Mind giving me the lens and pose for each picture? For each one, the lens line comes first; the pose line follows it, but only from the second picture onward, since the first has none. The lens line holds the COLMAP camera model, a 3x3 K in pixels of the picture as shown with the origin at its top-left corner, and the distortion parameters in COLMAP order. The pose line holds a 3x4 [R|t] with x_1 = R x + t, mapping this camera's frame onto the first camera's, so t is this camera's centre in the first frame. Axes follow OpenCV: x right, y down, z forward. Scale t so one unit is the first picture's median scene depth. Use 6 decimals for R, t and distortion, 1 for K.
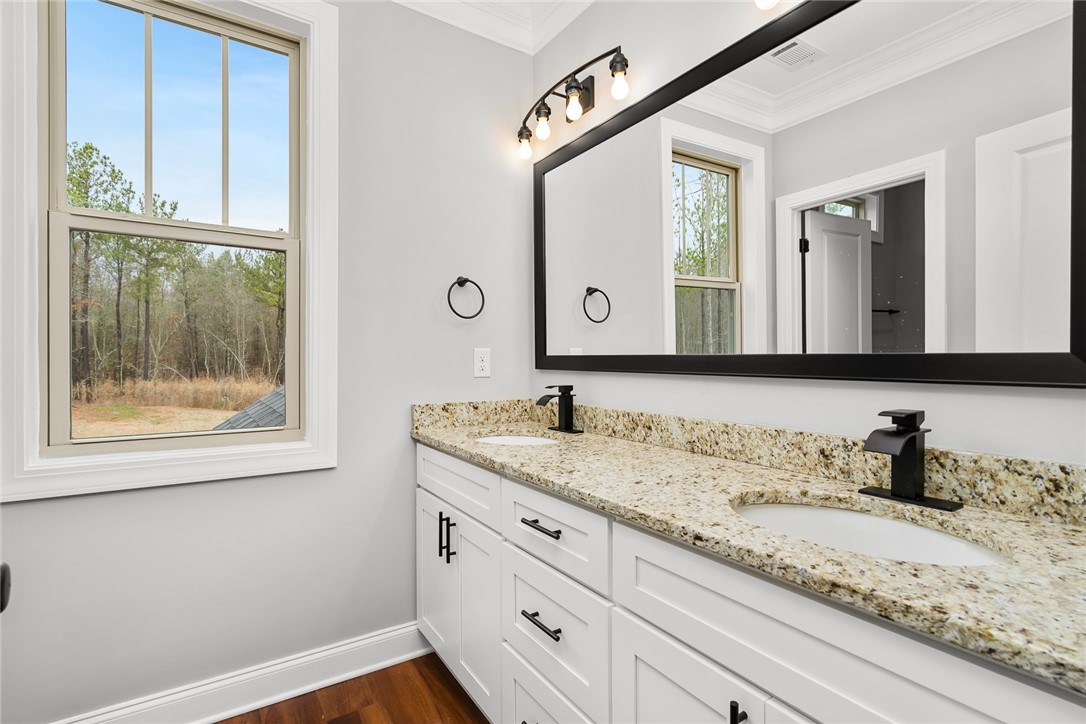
lens RADIAL K [[501.5, 0, 545.3], [0, 501.5, 358.1], [0, 0, 1]] dist [-0.003763, -0.000019]
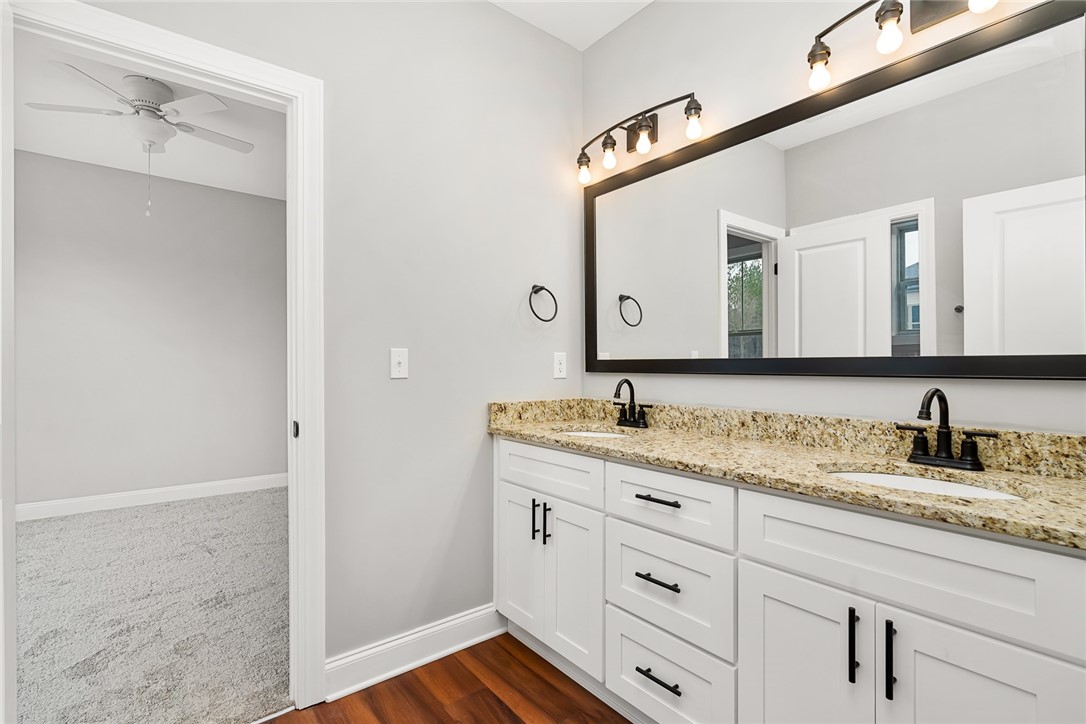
lens RADIAL K [[501.5, 0, 536.8], [0, 501.5, 364.0], [0, 0, 1]] dist [-0.003763, -0.000019]
pose [[0.994303, -0.002800, 0.106553, -0.294453], [0.003267, 0.999986, -0.004207, 0.009899], [-0.106539, 0.004531, 0.994298, -0.102593]]
